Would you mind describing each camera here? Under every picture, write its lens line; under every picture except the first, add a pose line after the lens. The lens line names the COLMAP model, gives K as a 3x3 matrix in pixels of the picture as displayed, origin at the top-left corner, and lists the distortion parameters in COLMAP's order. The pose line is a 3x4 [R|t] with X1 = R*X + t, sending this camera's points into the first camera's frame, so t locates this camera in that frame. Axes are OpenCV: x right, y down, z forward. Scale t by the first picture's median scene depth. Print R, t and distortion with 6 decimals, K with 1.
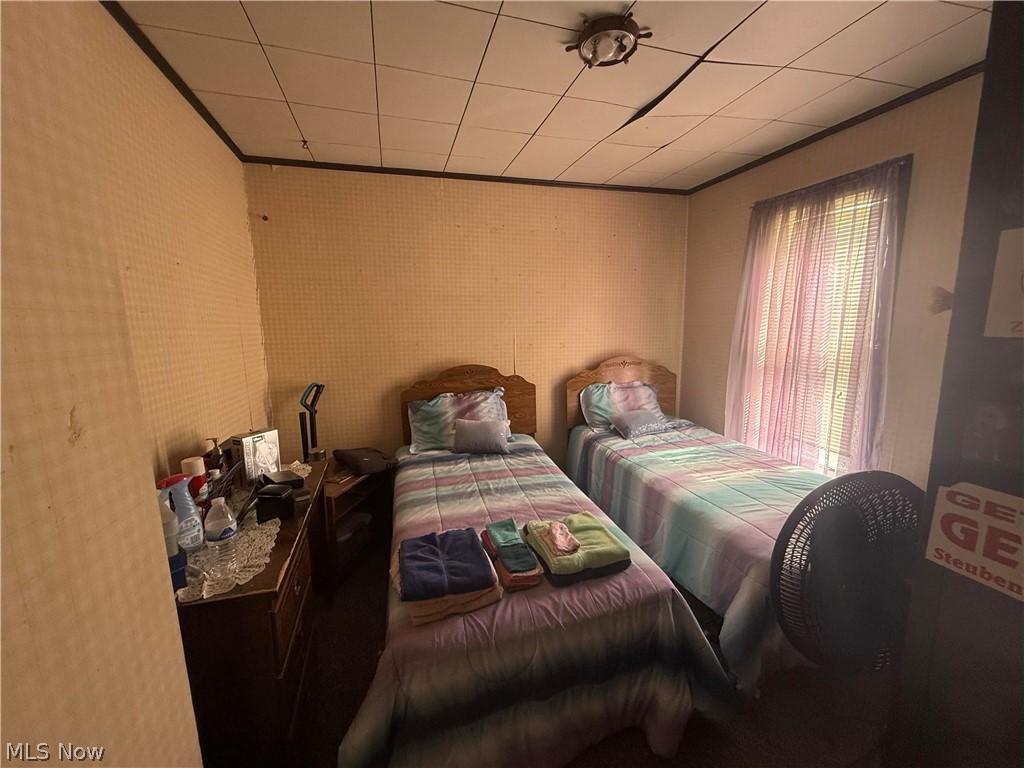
lens RADIAL K [[408.0, 0, 508.2], [0, 408.0, 386.2], [0, 0, 1]] dist [0.001369, 0.000449]
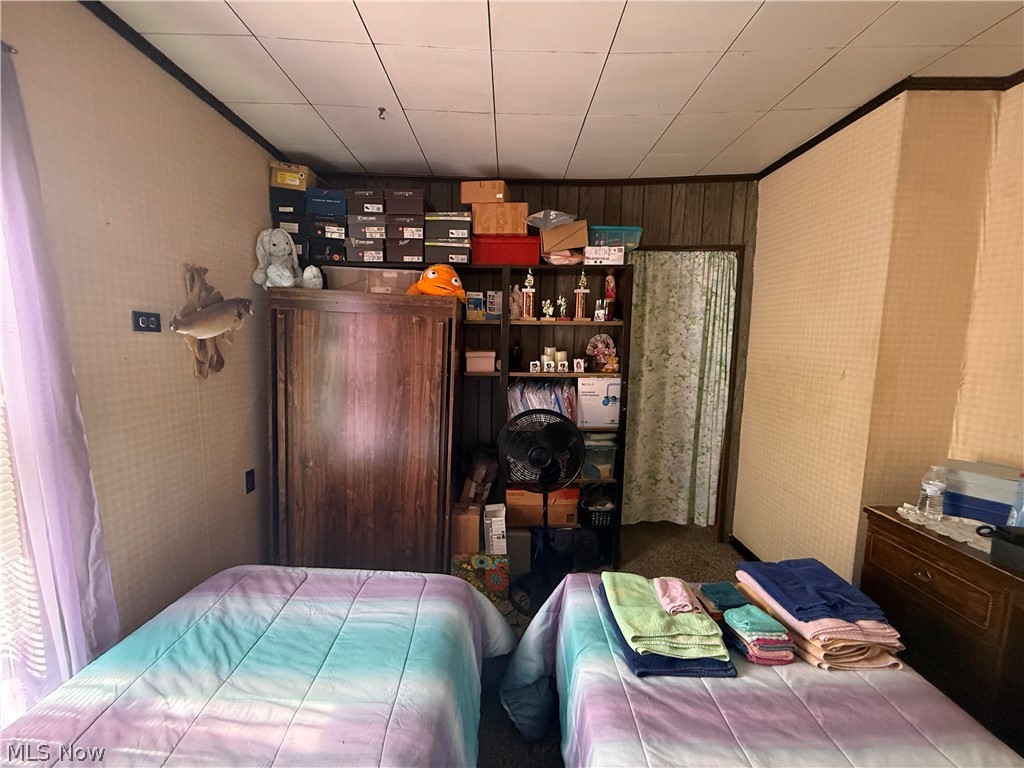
lens RADIAL K [[408.0, 0, 508.2], [0, 408.0, 386.2], [0, 0, 1]] dist [0.001369, 0.000449]
pose [[-0.960645, -0.025599, 0.276596, 0.179673], [0.049270, 0.964253, 0.260364, -0.218758], [-0.273373, 0.263746, -0.925043, 1.297947]]
